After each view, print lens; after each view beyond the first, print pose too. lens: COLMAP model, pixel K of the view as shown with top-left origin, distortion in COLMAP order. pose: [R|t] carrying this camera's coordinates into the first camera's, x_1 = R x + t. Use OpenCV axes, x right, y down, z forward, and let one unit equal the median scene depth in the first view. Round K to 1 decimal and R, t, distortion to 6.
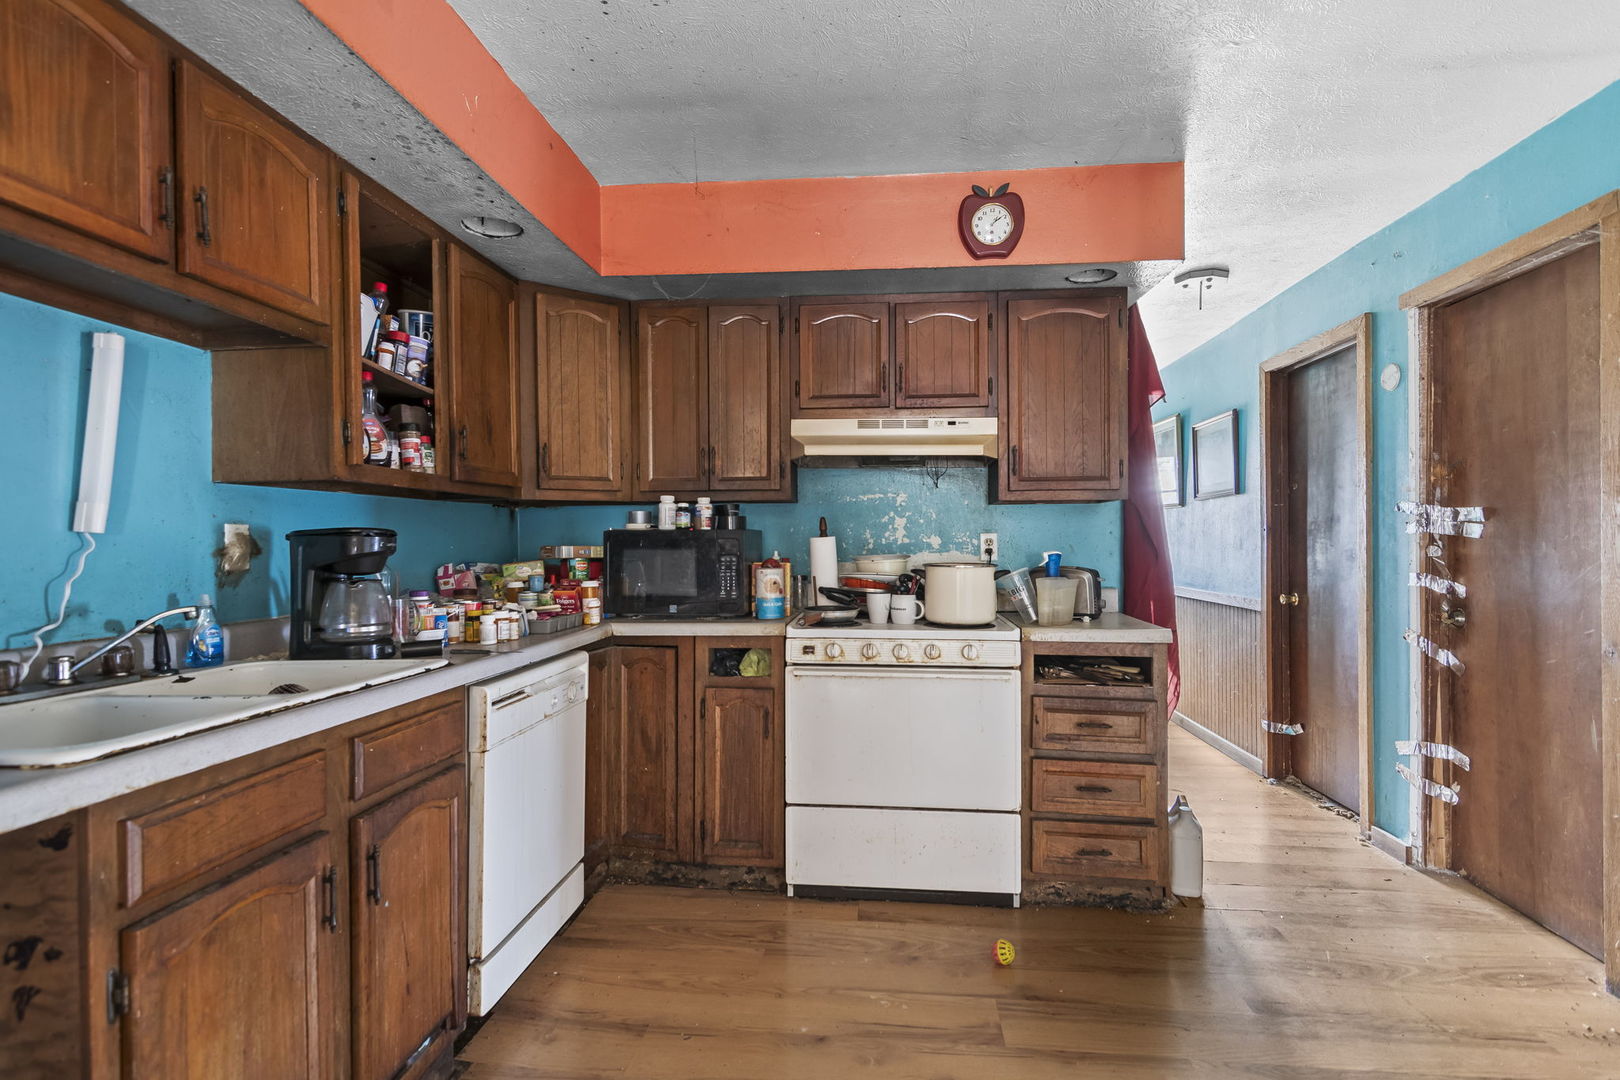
lens RADIAL K [[780.8, 0, 805.0], [0, 780.8, 535.9], [0, 0, 1]] dist [-0.004029, -0.000629]
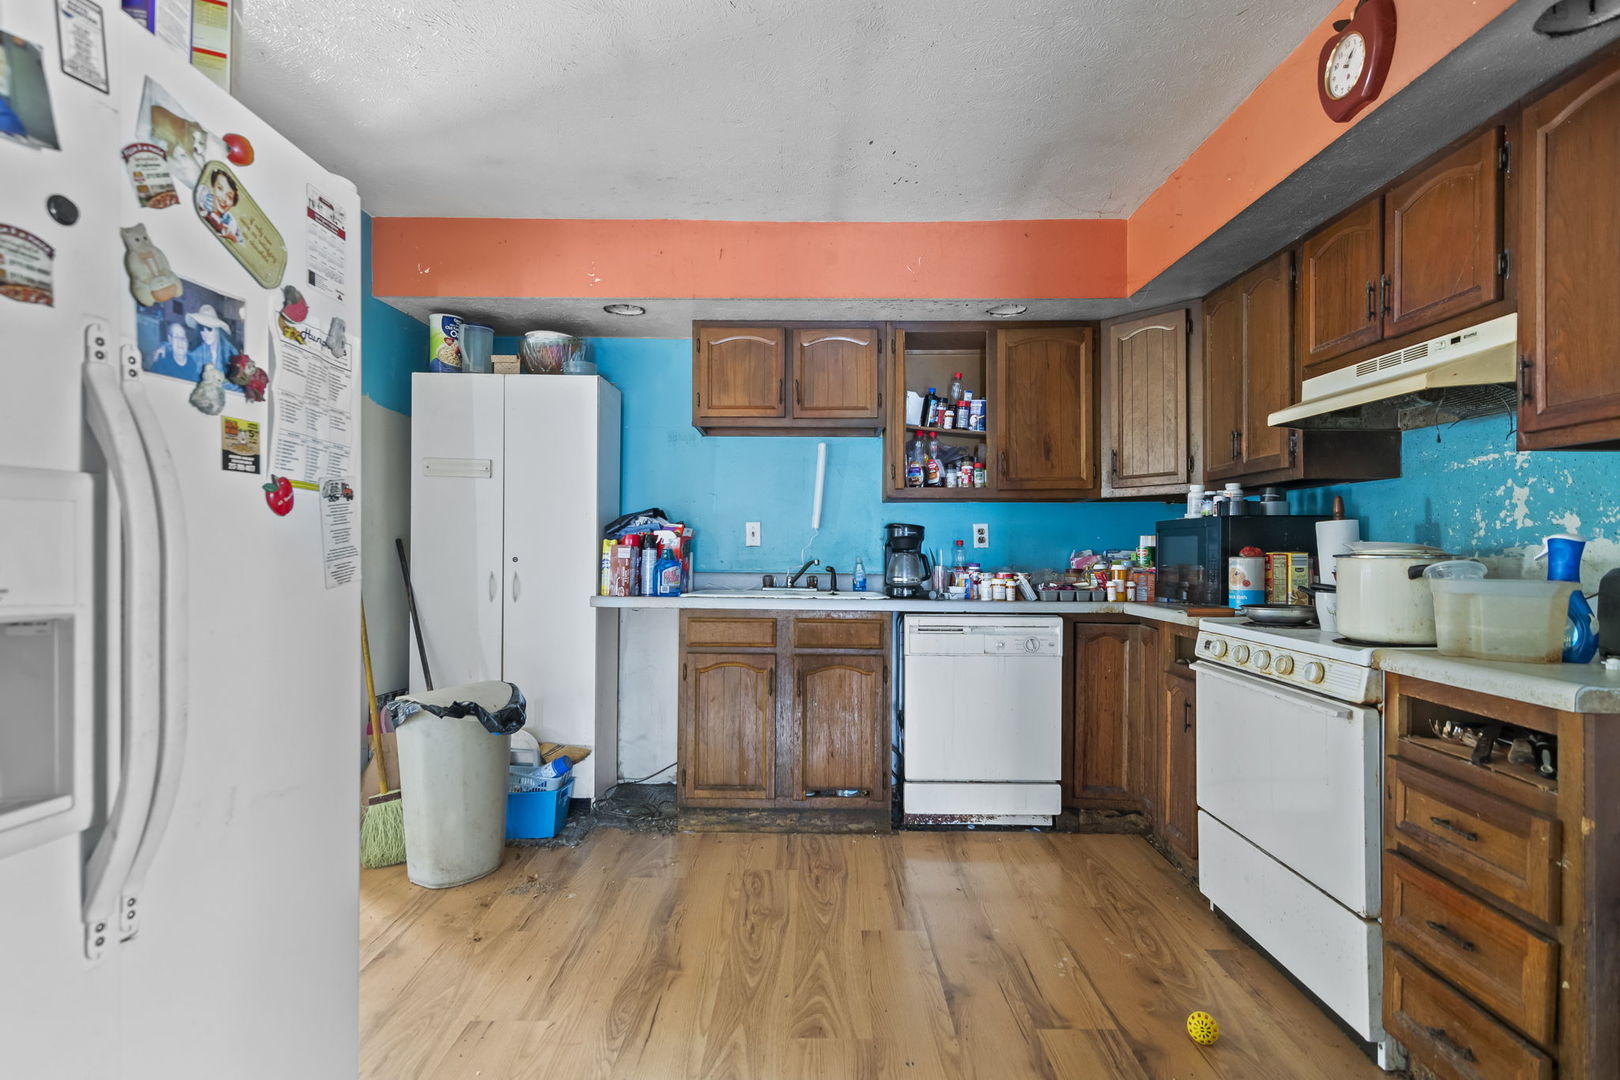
lens RADIAL K [[780.8, 0, 807.0], [0, 780.8, 550.0], [0, 0, 1]] dist [-0.004029, -0.000629]
pose [[0.097151, 0.007080, -0.995244, 0.819868], [0.003042, 0.999968, 0.007410, 0.025207], [0.995265, -0.003747, 0.097126, 0.416400]]
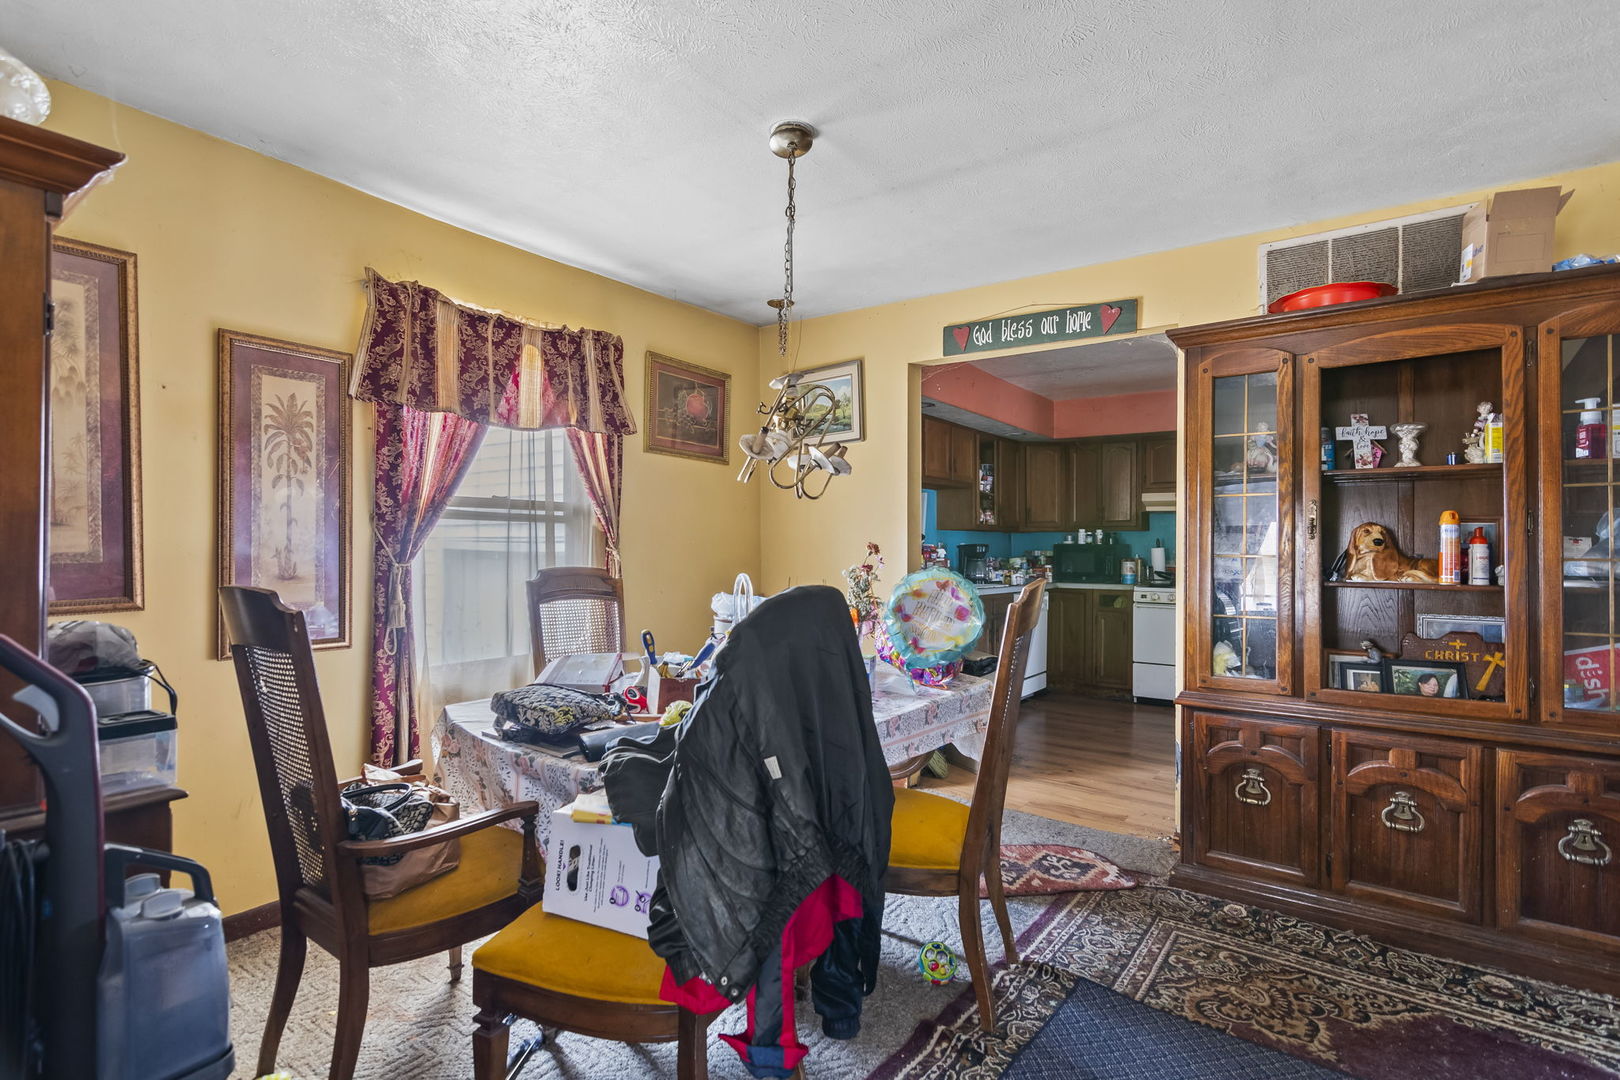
lens RADIAL K [[780.8, 0, 810.4], [0, 780.8, 547.7], [0, 0, 1]] dist [-0.004029, -0.000629]
pose [[0.863365, 0.008430, -0.504510, 0.306581], [-0.004754, 0.999952, 0.008572, -0.013294], [0.504558, -0.005002, 0.863363, -1.450751]]
